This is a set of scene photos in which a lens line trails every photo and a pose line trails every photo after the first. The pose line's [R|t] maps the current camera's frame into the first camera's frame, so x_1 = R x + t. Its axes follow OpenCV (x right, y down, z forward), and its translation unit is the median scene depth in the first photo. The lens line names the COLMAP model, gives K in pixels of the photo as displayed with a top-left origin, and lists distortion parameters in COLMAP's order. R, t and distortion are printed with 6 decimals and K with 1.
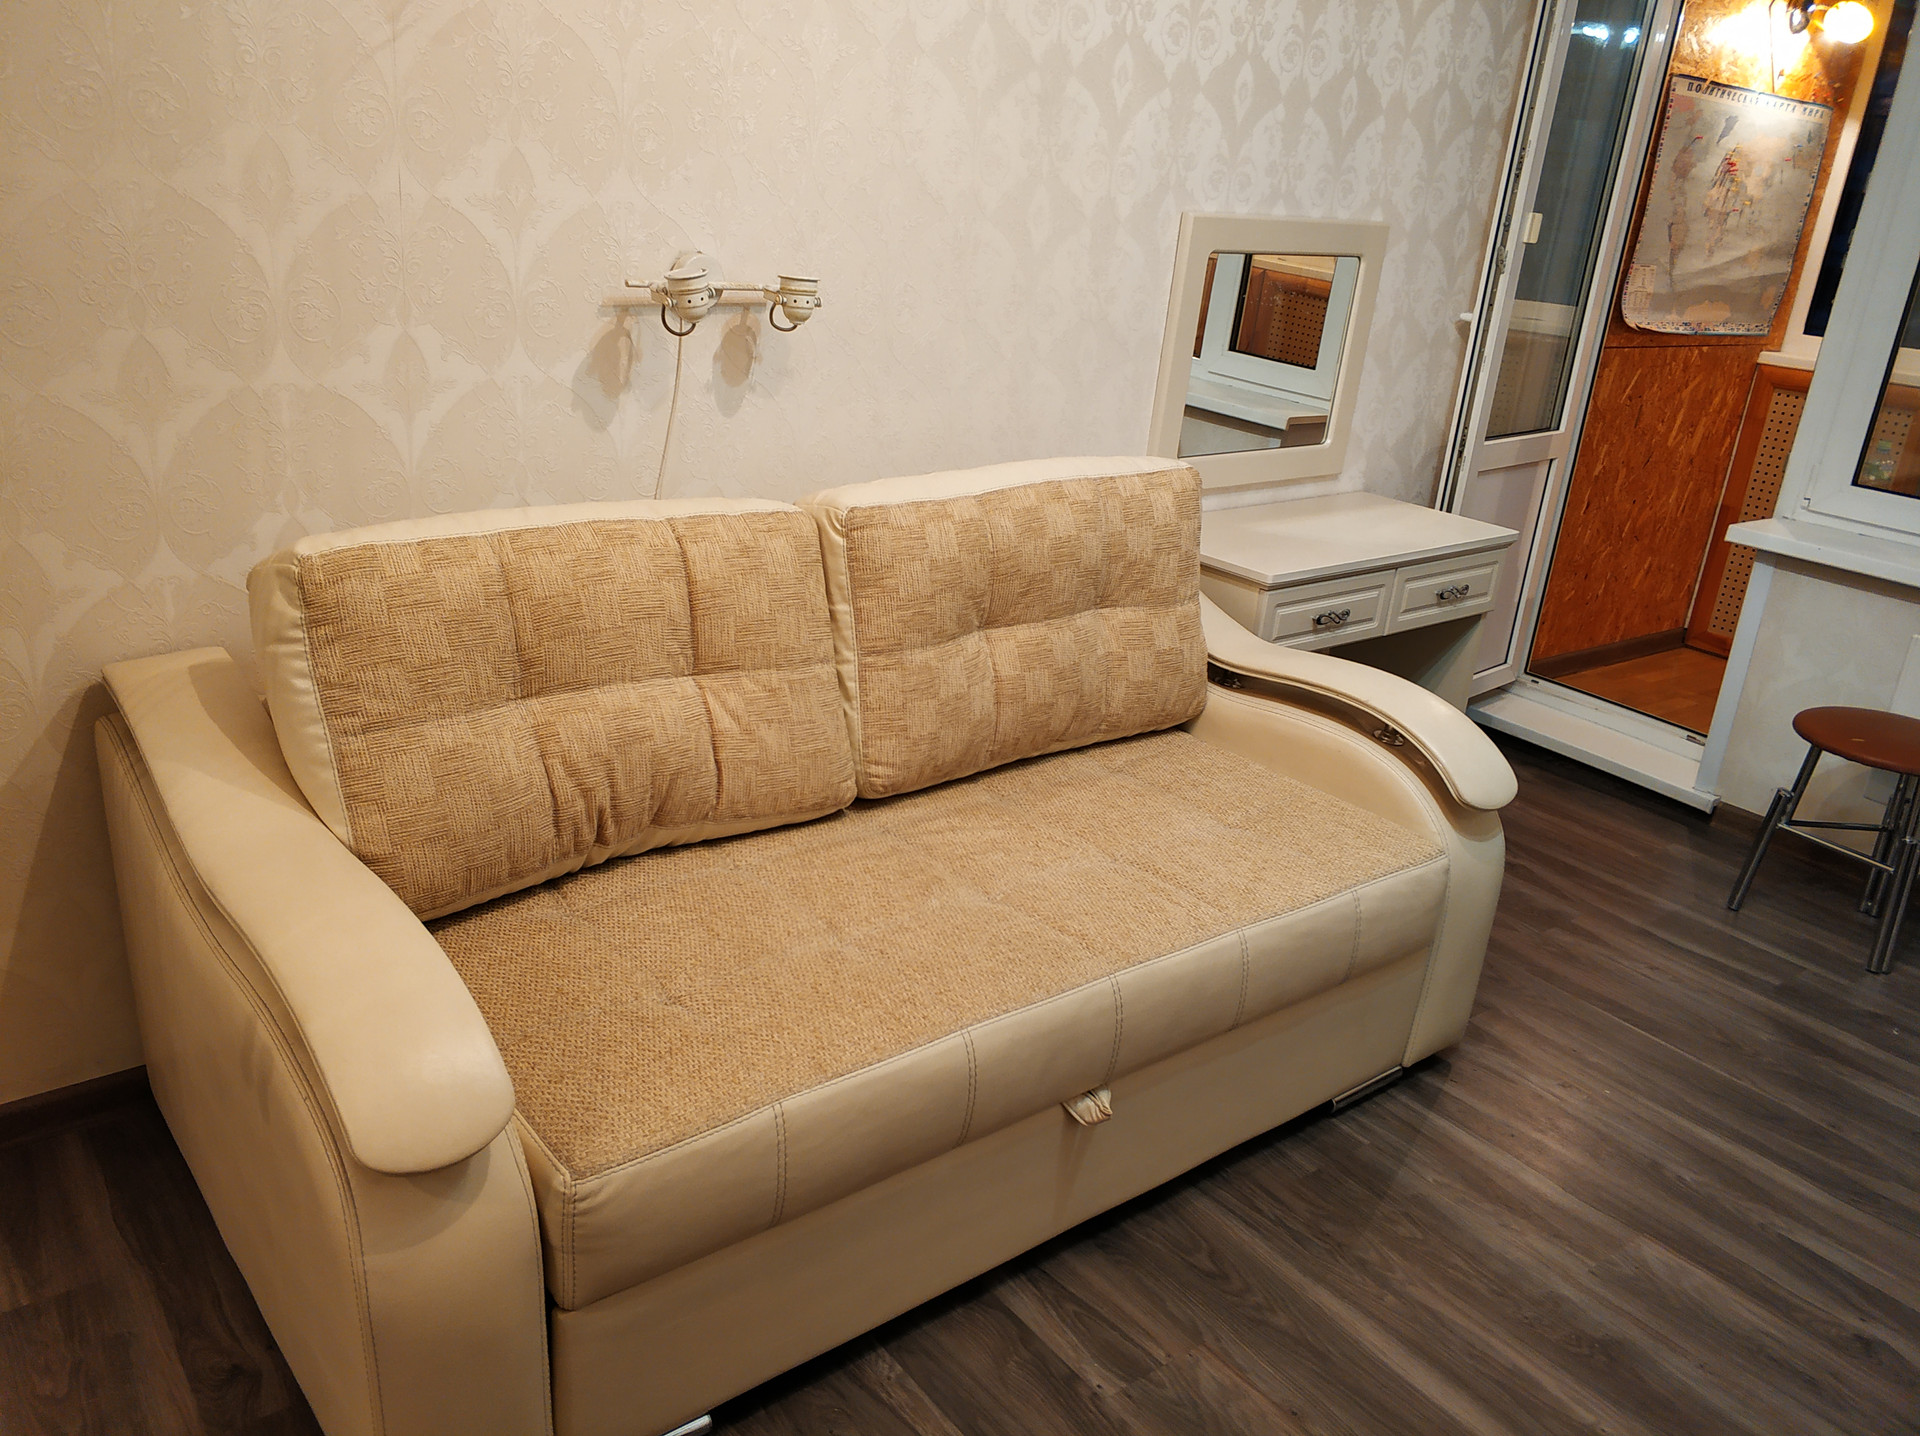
lens RADIAL K [[1480.4, 0, 957.4], [0, 1480.4, 770.1], [0, 0, 1]] dist [0.063663, -0.061889]
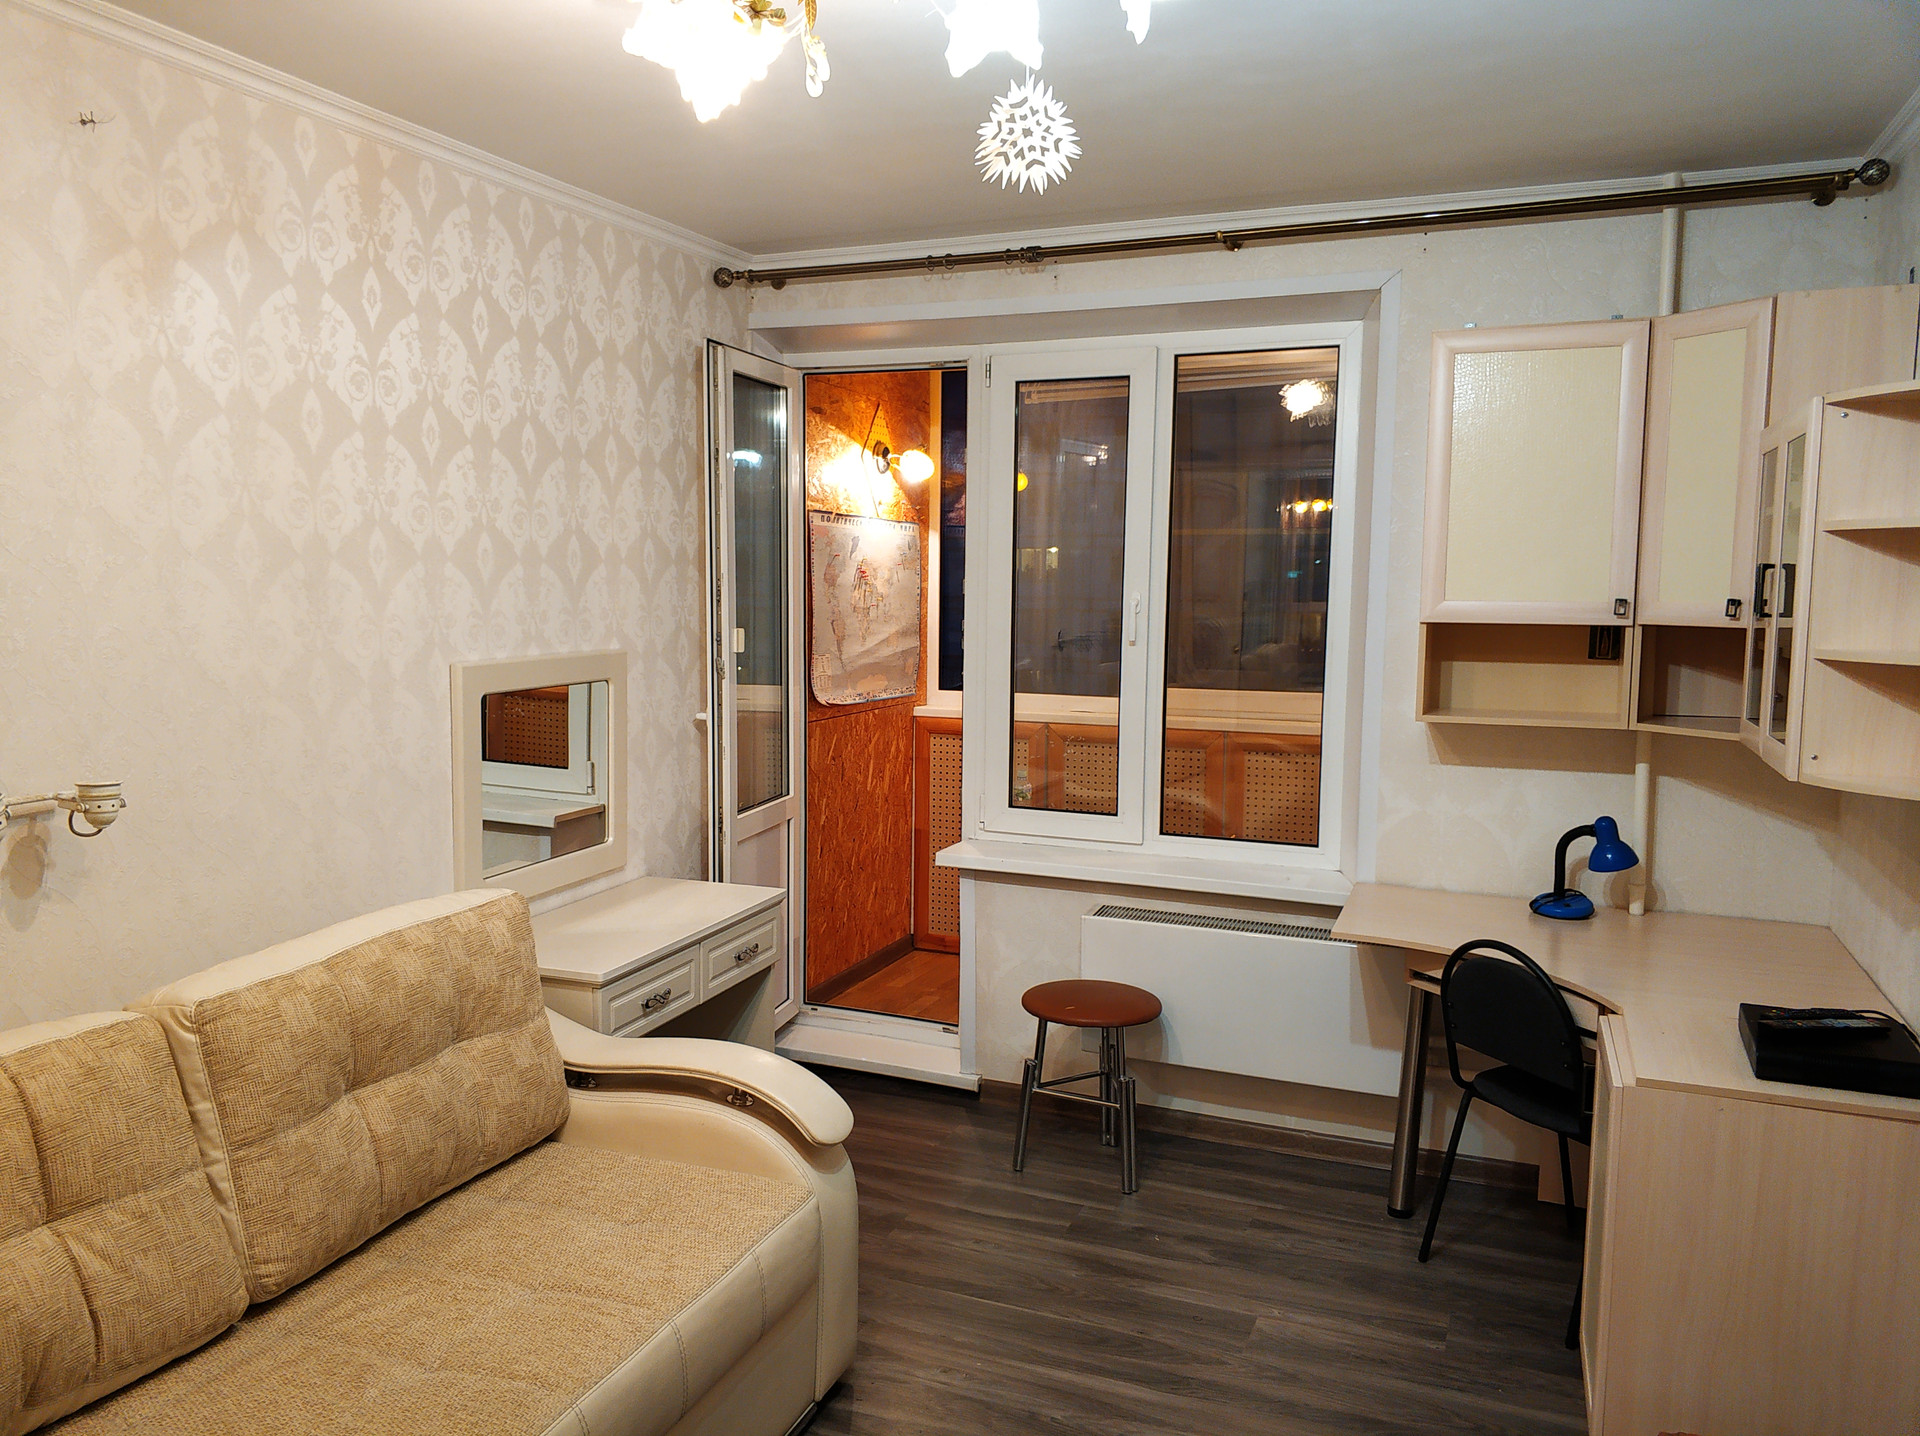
lens RADIAL K [[1519.3, 0, 960.0], [0, 1519.3, 718.0], [0, 0, 1]] dist [-0.002451, 0.003590]
pose [[0.854406, -0.114838, 0.506758, -0.105400], [0.241036, 0.951586, -0.190751, -0.035801], [-0.460318, 0.285125, 0.840721, -0.100372]]
